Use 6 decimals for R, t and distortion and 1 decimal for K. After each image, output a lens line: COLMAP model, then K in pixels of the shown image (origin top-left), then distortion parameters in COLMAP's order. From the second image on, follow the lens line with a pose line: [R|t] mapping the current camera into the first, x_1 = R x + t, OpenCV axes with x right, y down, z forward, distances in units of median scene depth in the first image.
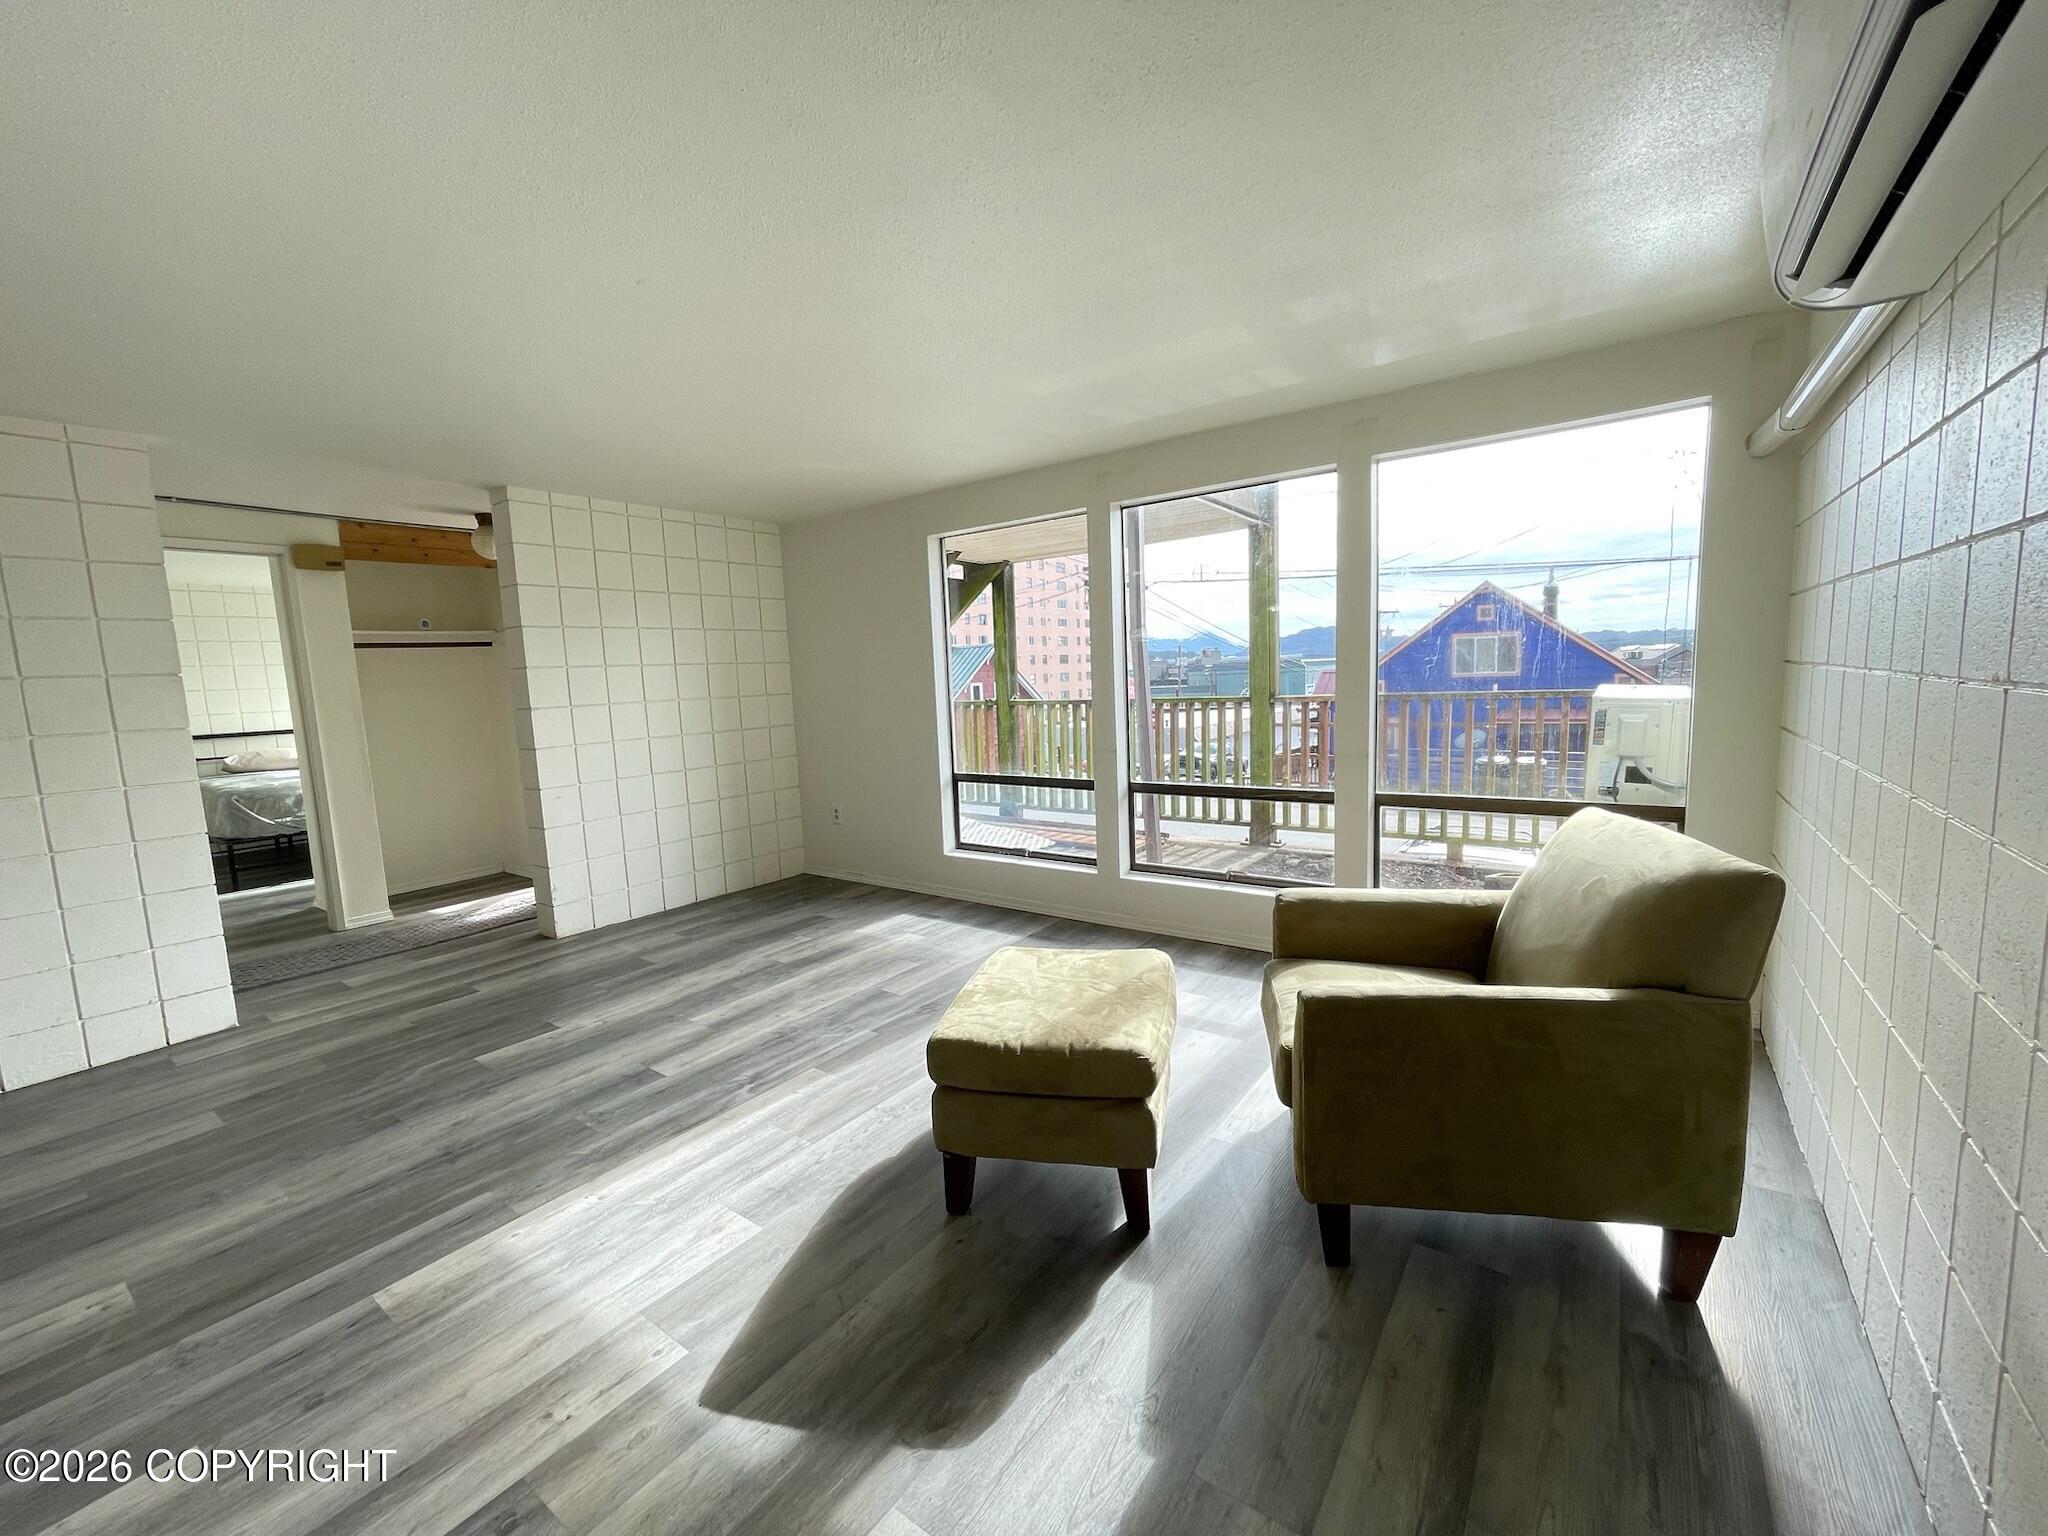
lens RADIAL K [[828.3, 0, 1021.9], [0, 828.3, 771.2], [0, 0, 1]] dist [-0.003423, 0.001852]
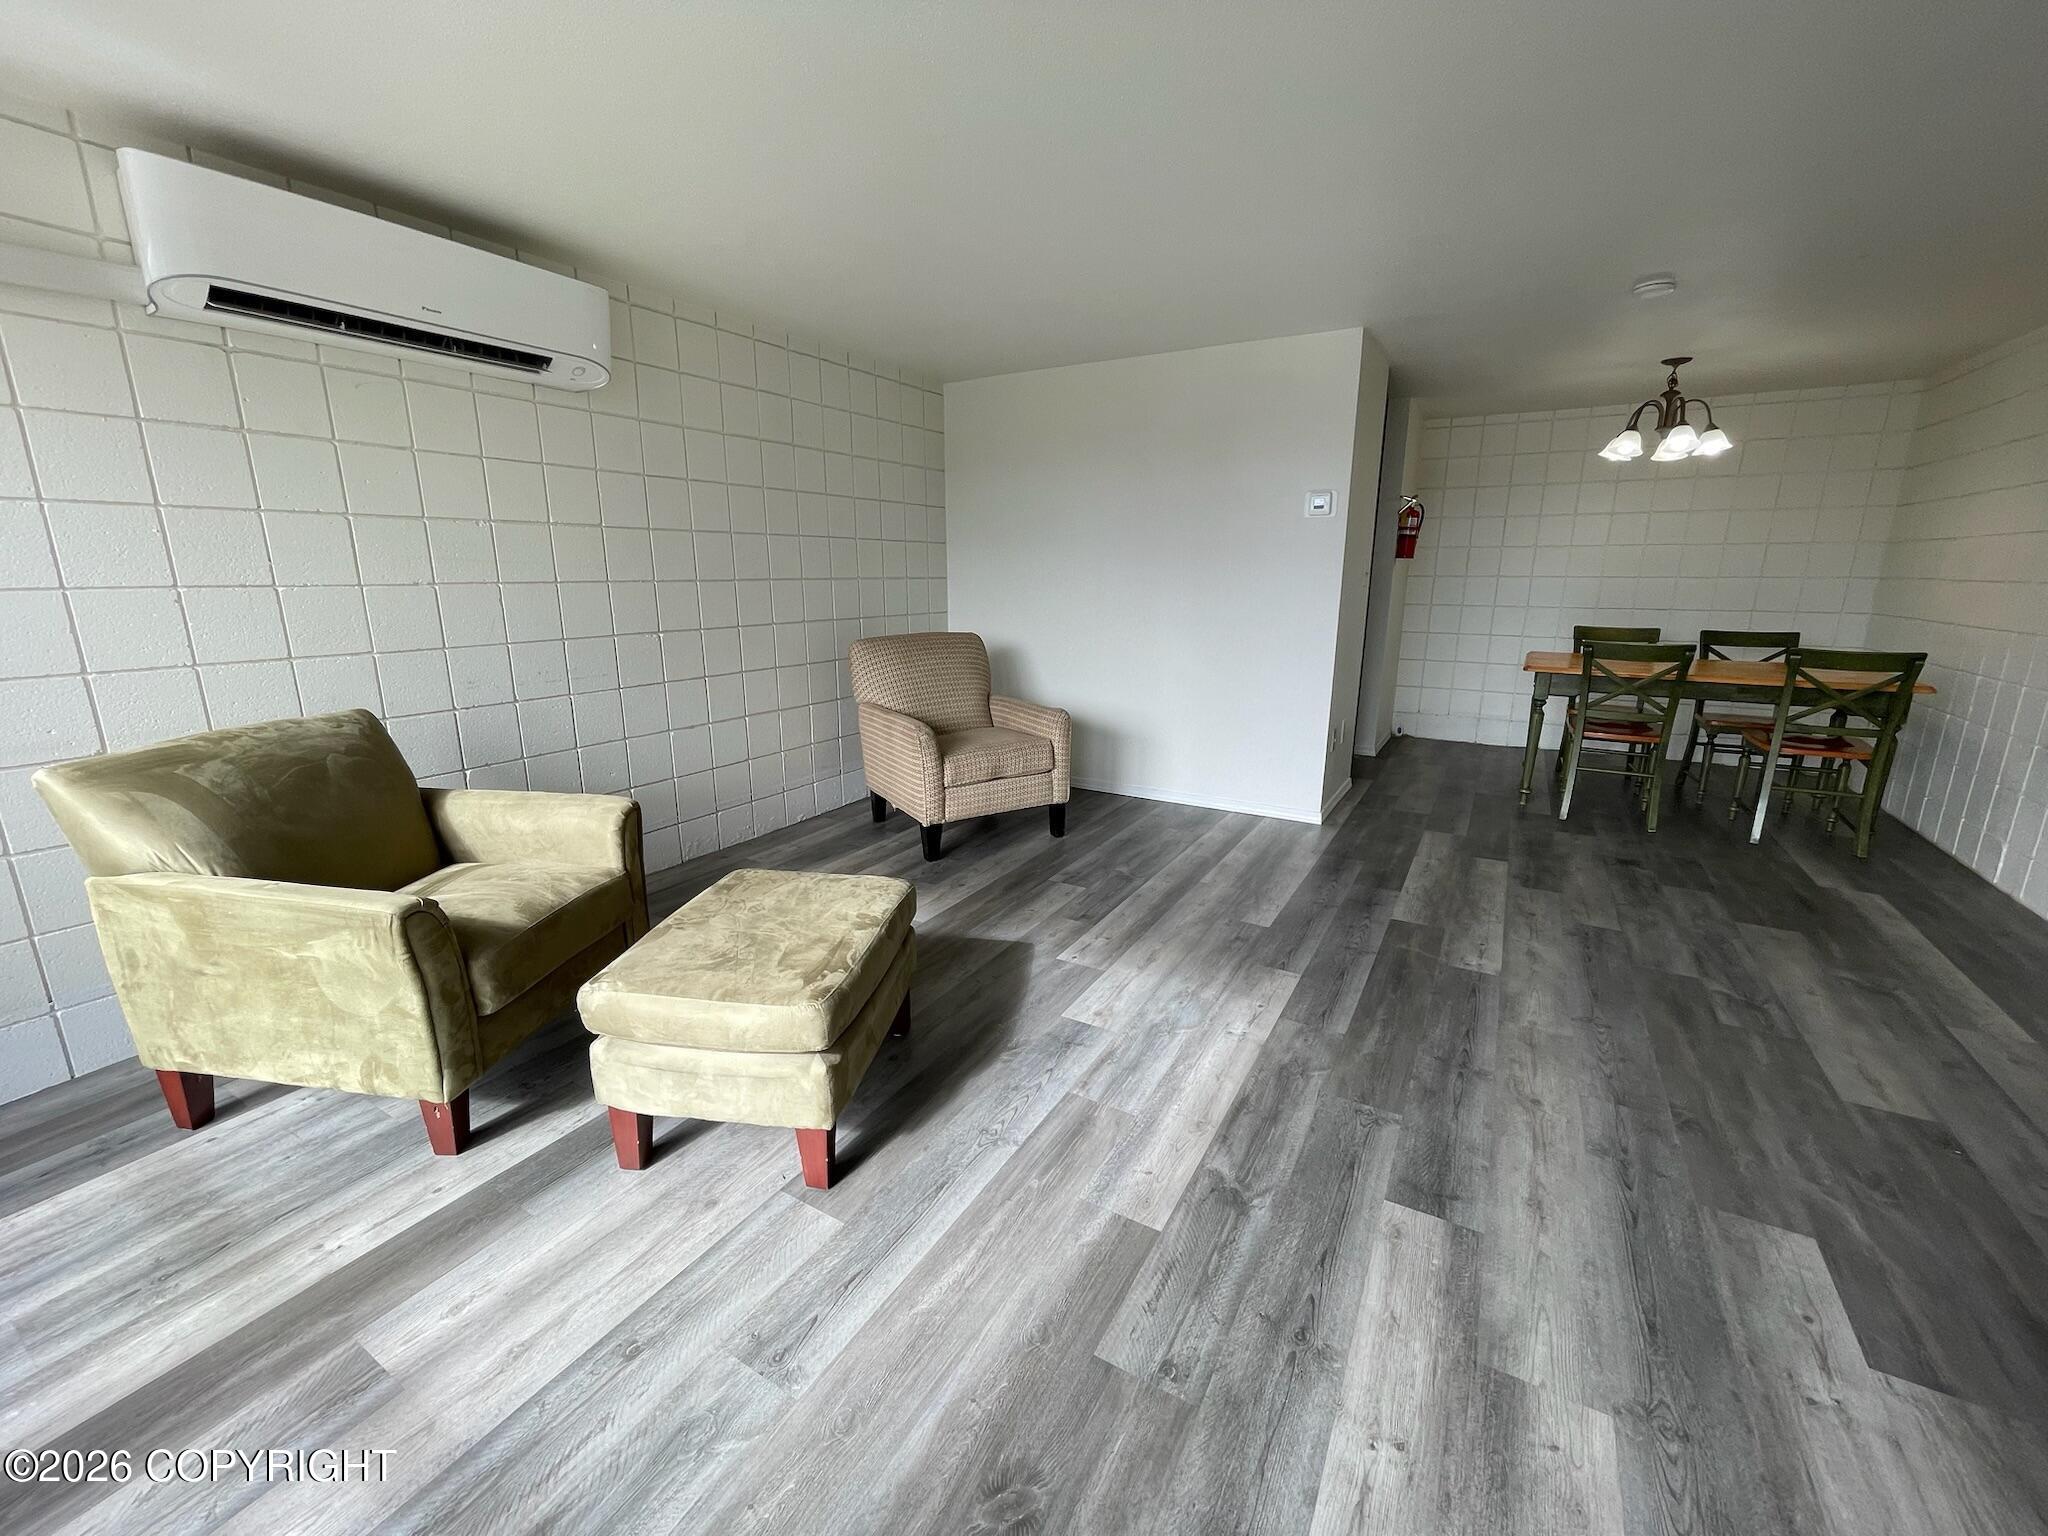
lens RADIAL K [[828.3, 0, 1021.8], [0, 828.3, 767.4], [0, 0, 1]] dist [-0.003423, 0.001852]
pose [[-0.995240, 0.062074, -0.075128, -0.147364], [0.032182, 0.936991, 0.347868, -0.172267], [0.091988, 0.343795, -0.934528, 1.590477]]
